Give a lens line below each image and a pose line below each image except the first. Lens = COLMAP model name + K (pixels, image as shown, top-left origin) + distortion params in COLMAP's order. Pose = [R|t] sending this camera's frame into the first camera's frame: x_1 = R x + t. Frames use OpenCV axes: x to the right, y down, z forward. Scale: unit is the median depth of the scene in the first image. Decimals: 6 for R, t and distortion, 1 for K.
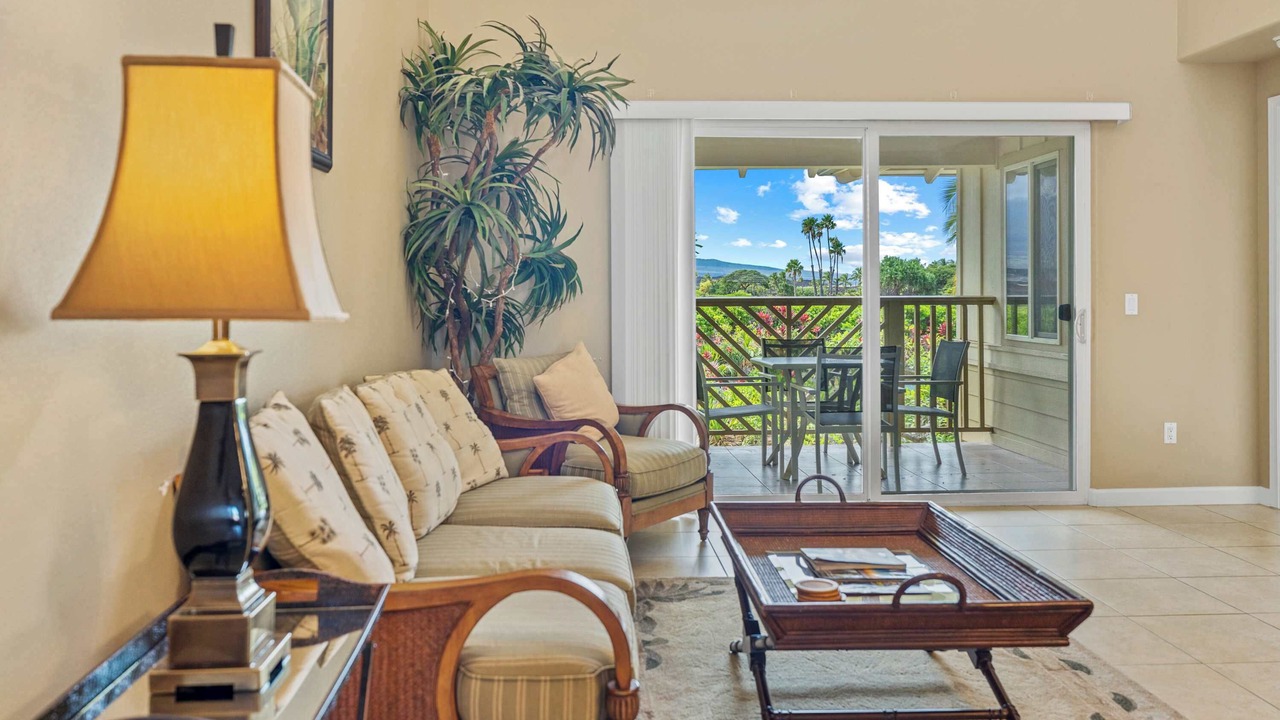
lens RADIAL K [[1024.3, 0, 627.9], [0, 1024.3, 293.4], [0, 0, 1]] dist [0.003825, 0.000915]
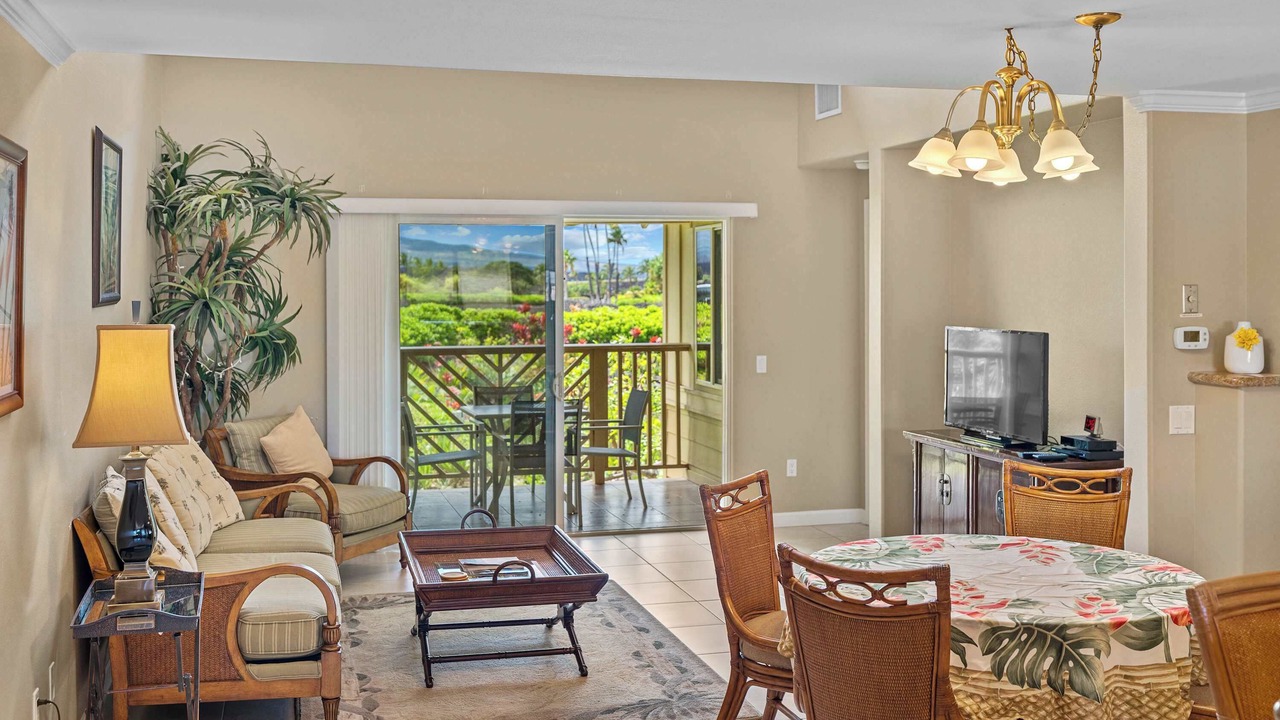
lens RADIAL K [[1329.3, 0, 641.8], [0, 1329.3, 290.6], [0, 0, 1]] dist [0.002433, 0.007111]
pose [[0.976943, 0.000707, 0.213498, 0.012088], [-0.001193, 0.999997, 0.002146, -0.092999], [-0.213496, -0.002351, 0.976941, -0.604763]]
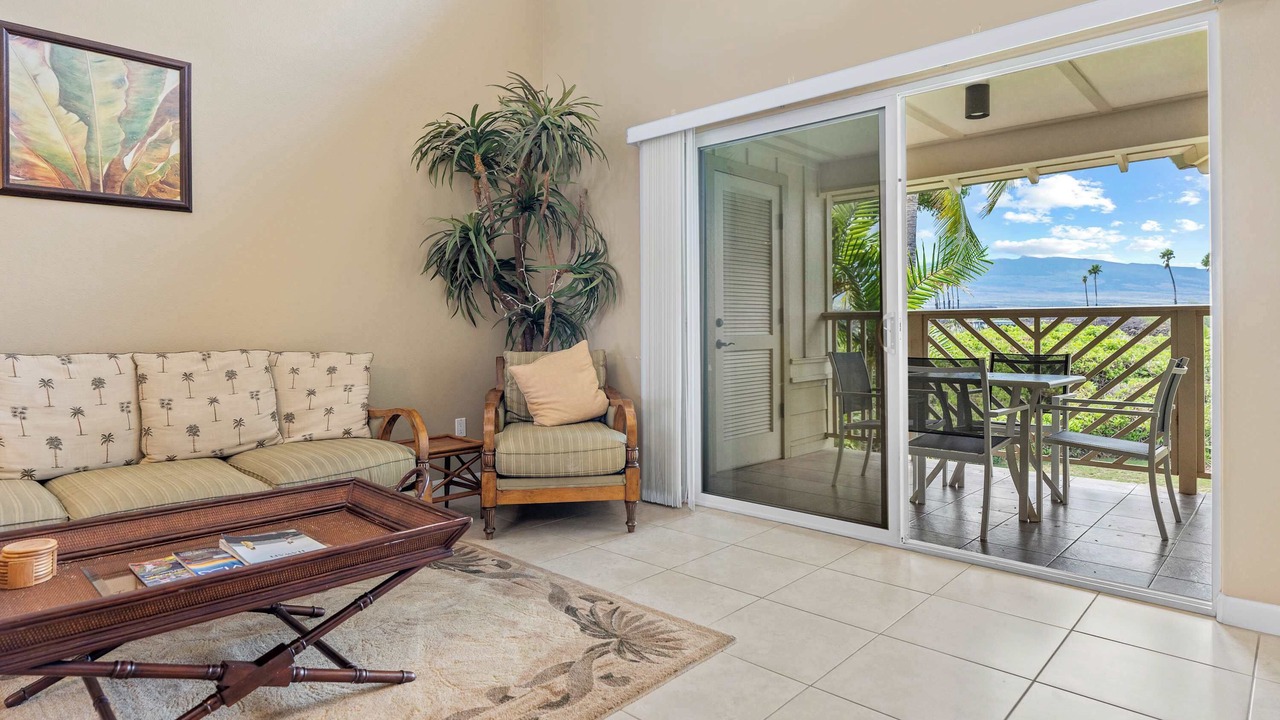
lens RADIAL K [[708.7, 0, 627.2], [0, 708.7, 331.8], [0, 0, 1]] dist [-0.007244, 0.000216]
pose [[0.684440, 0.009080, -0.729013, 0.595653], [-0.001668, 0.999939, 0.010888, 0.029755], [0.729067, -0.006237, 0.684414, 0.505503]]
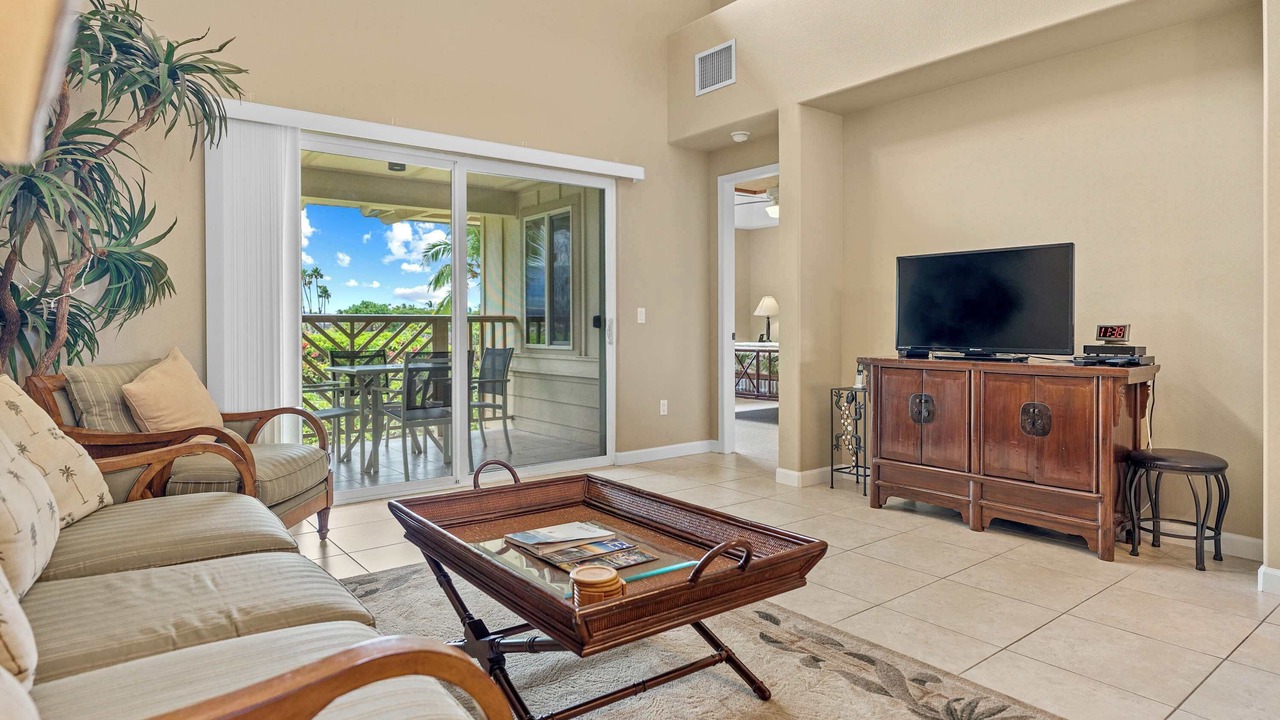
lens RADIAL K [[733.5, 0, 638.2], [0, 733.5, 330.1], [0, 0, 1]] dist [-0.001920, 0.000455]
pose [[0.819083, -0.002309, 0.573671, -0.086766], [0.001742, 0.999997, 0.001539, 0.032907], [-0.573673, -0.000261, 0.819084, 0.227197]]
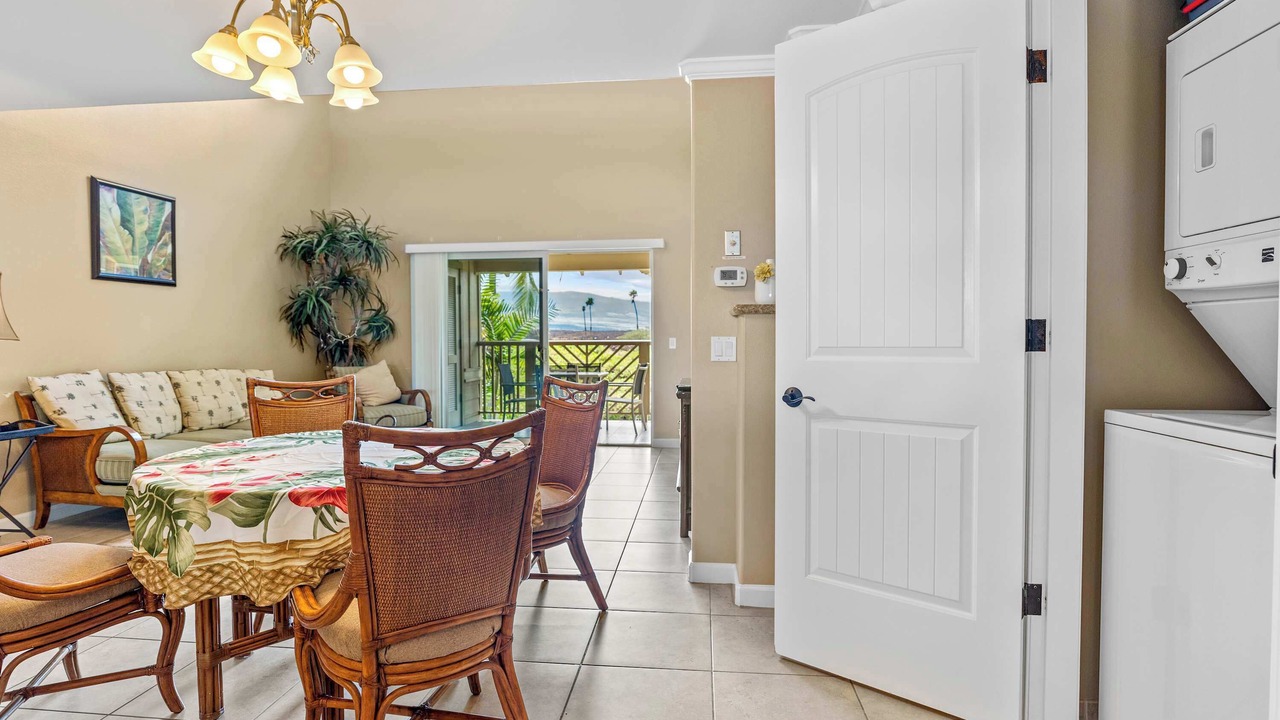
lens RADIAL K [[641.1, 0, 640.0], [0, 641.1, 360.0], [0, 0, 1]] dist [-0.023371, -0.000048]
pose [[0.988261, 0.005953, -0.152661, 0.706934], [-0.001877, 0.999638, 0.026836, 0.011730], [0.152766, -0.026234, 0.987914, -0.237121]]
